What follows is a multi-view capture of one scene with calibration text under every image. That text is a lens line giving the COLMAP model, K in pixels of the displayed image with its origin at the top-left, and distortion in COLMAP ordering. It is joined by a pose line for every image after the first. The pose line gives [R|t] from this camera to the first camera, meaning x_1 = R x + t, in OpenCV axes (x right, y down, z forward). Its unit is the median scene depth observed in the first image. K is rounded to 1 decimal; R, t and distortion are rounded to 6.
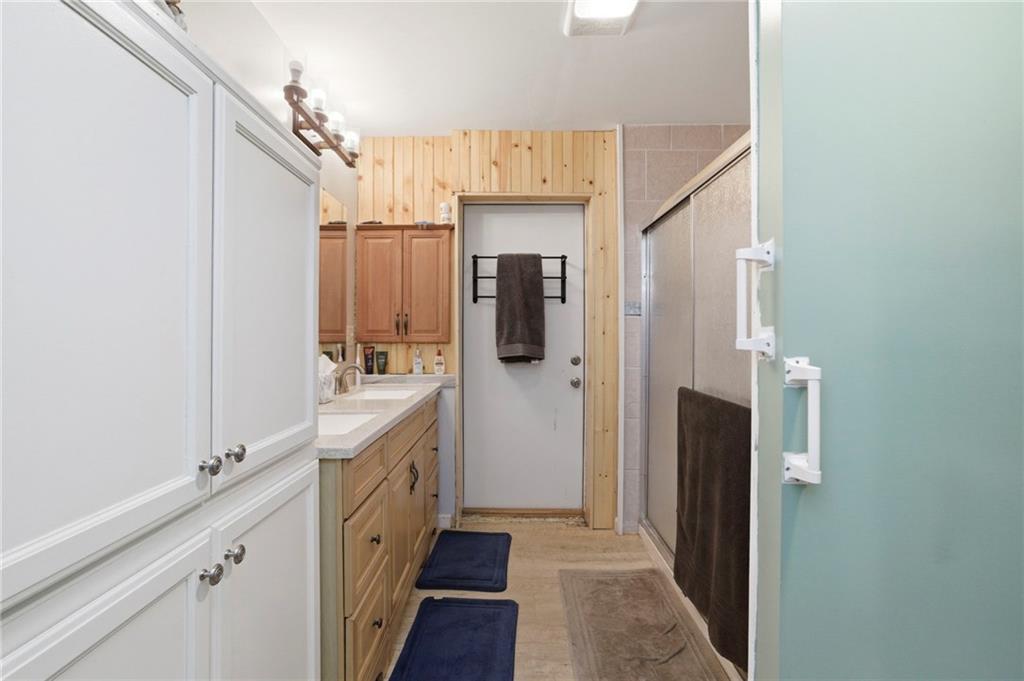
lens RADIAL K [[438.5, 0, 512.0], [0, 438.5, 340.5], [0, 0, 1]] dist [0.001491, 0.000288]
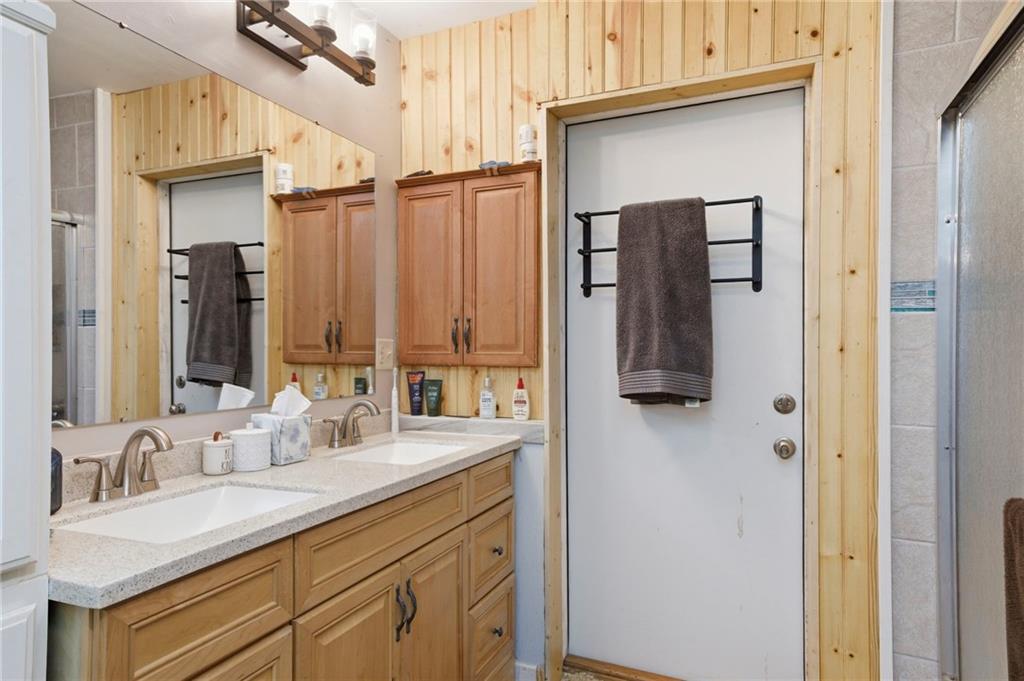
lens RADIAL K [[604.0, 0, 513.0], [0, 604.0, 356.9], [0, 0, 1]] dist [0.037886, 0.002639]
pose [[0.912107, 0.004849, -0.409924, 0.158697], [-0.004803, 0.999988, 0.001142, -0.008588], [0.409925, 0.000927, 0.912119, 0.258256]]
